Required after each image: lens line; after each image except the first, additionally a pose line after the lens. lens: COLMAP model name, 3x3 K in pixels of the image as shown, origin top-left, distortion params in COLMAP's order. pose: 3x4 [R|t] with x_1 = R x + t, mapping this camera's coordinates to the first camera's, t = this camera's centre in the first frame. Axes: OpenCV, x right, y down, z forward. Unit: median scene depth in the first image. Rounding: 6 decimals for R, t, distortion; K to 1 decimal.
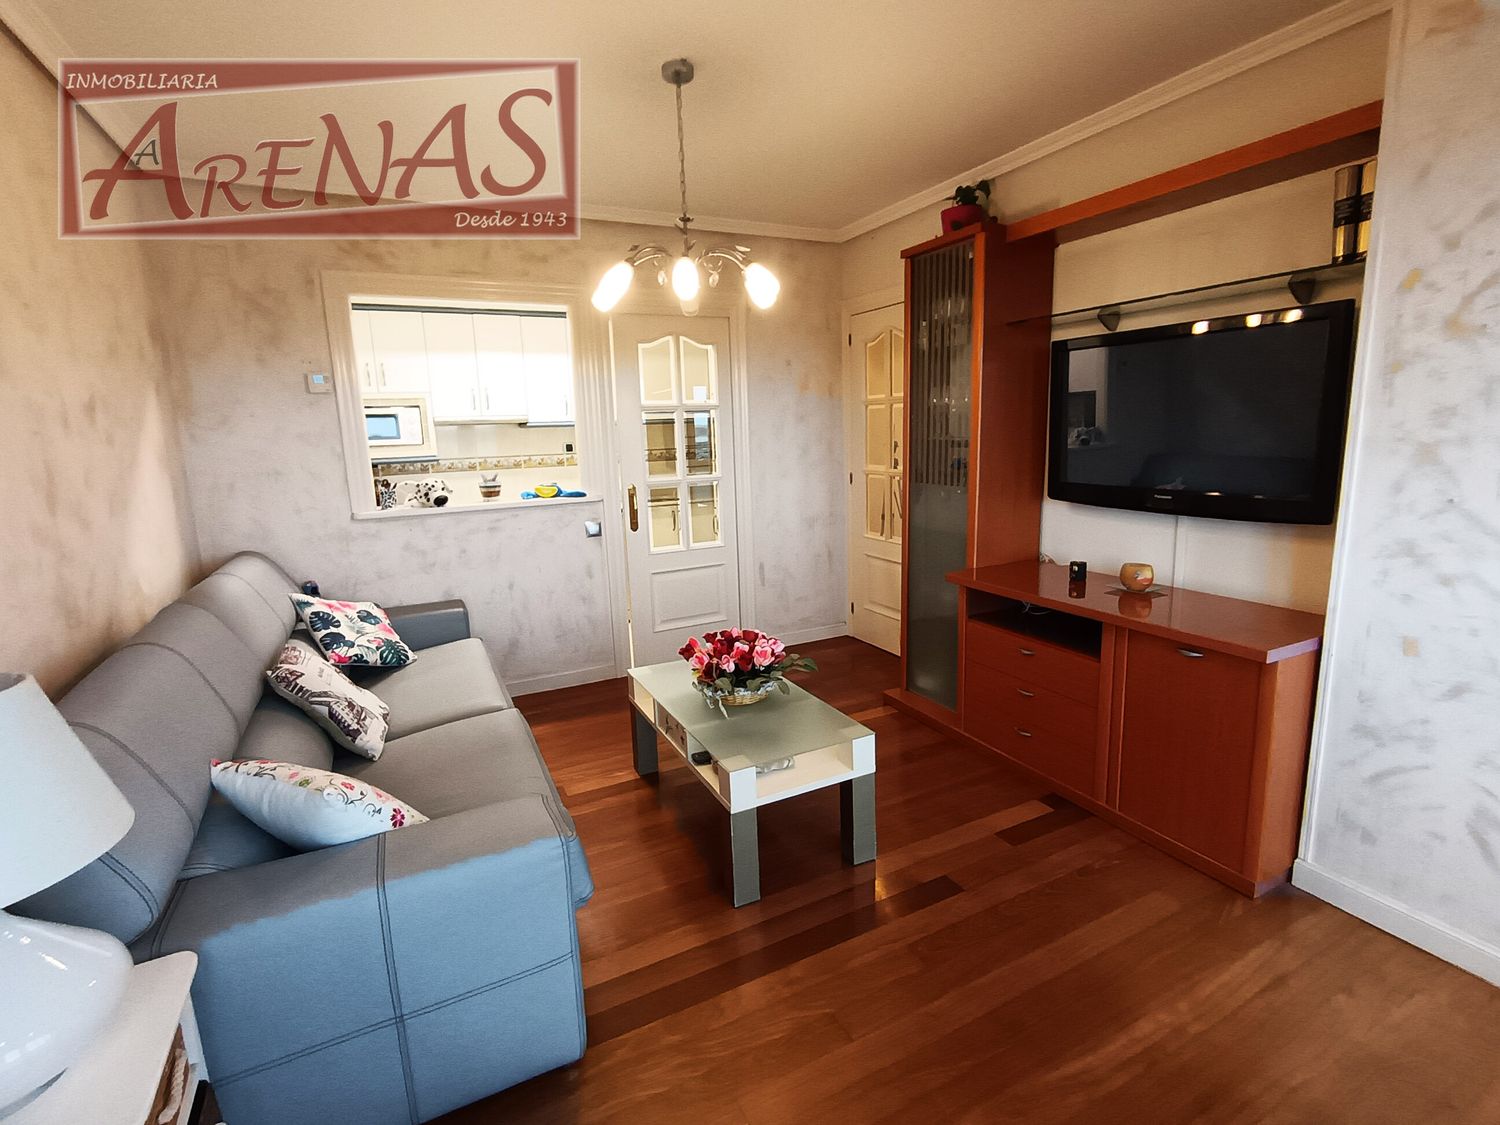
lens RADIAL K [[713.5, 0, 757.6], [0, 713.5, 556.0], [0, 0, 1]] dist [-0.005923, 0.001483]
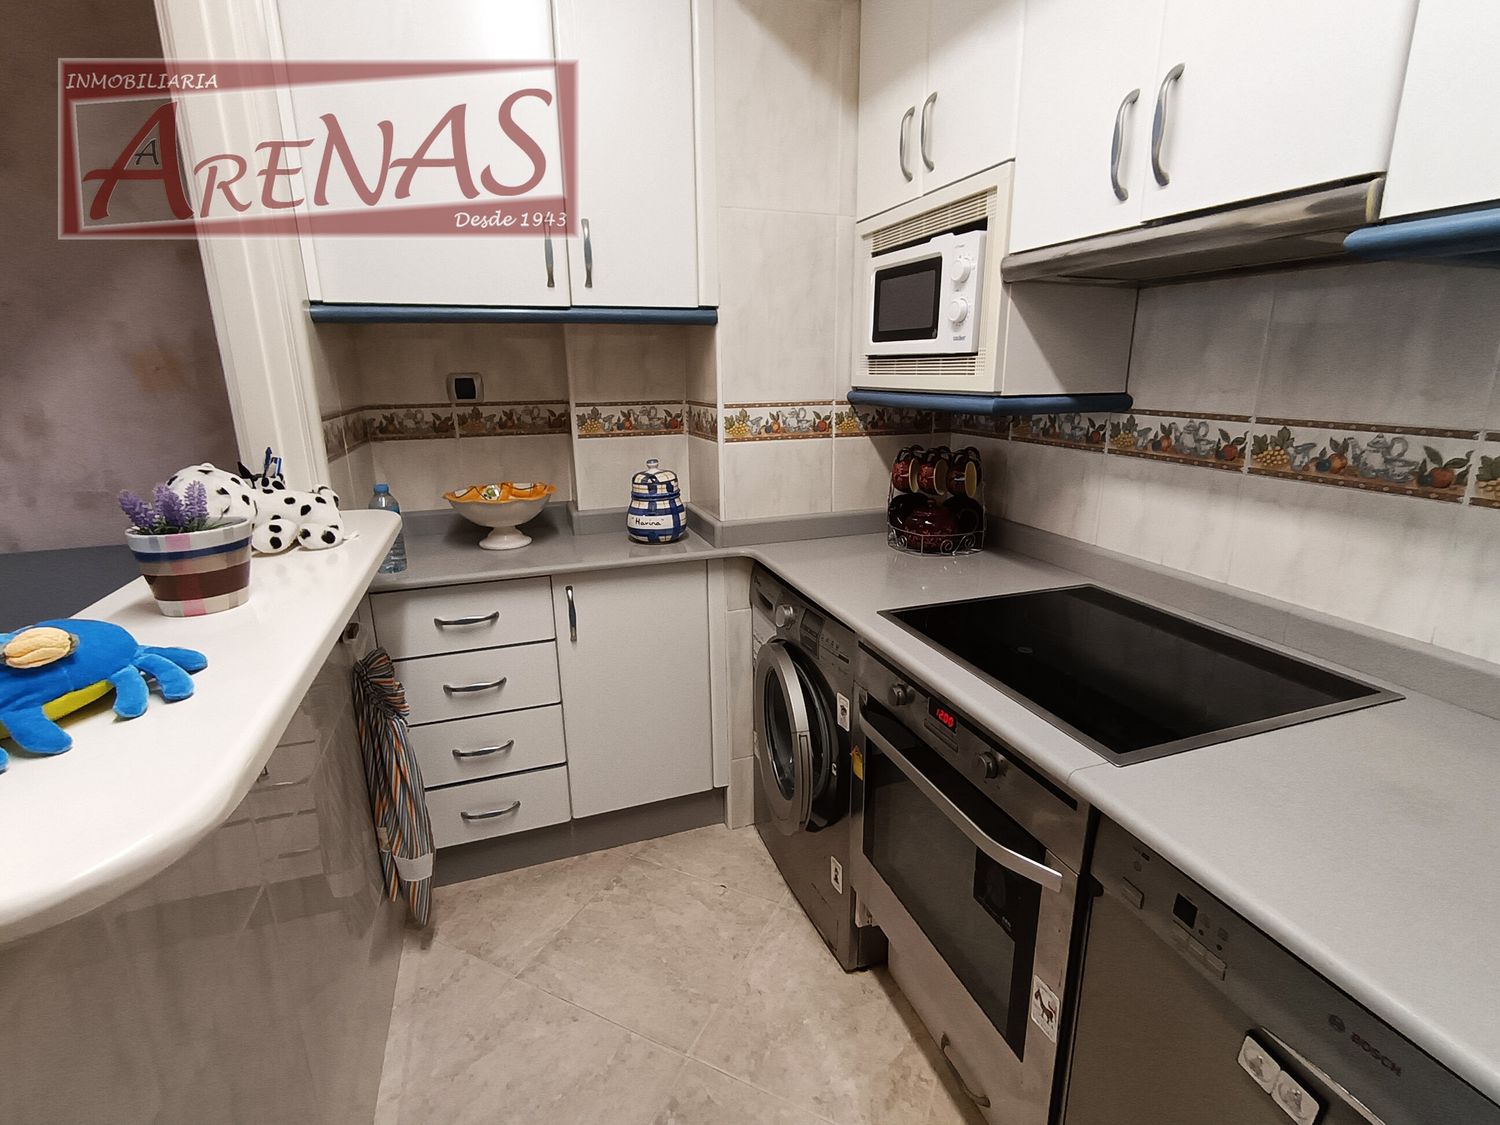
lens RADIAL K [[713.5, 0, 757.6], [0, 713.5, 556.0], [0, 0, 1]] dist [-0.005923, 0.001483]
pose [[-0.132996, 0.285747, -0.949032, -0.209704], [-0.167615, 0.937261, 0.305692, -0.224606], [0.976840, 0.199728, -0.076756, 1.389204]]
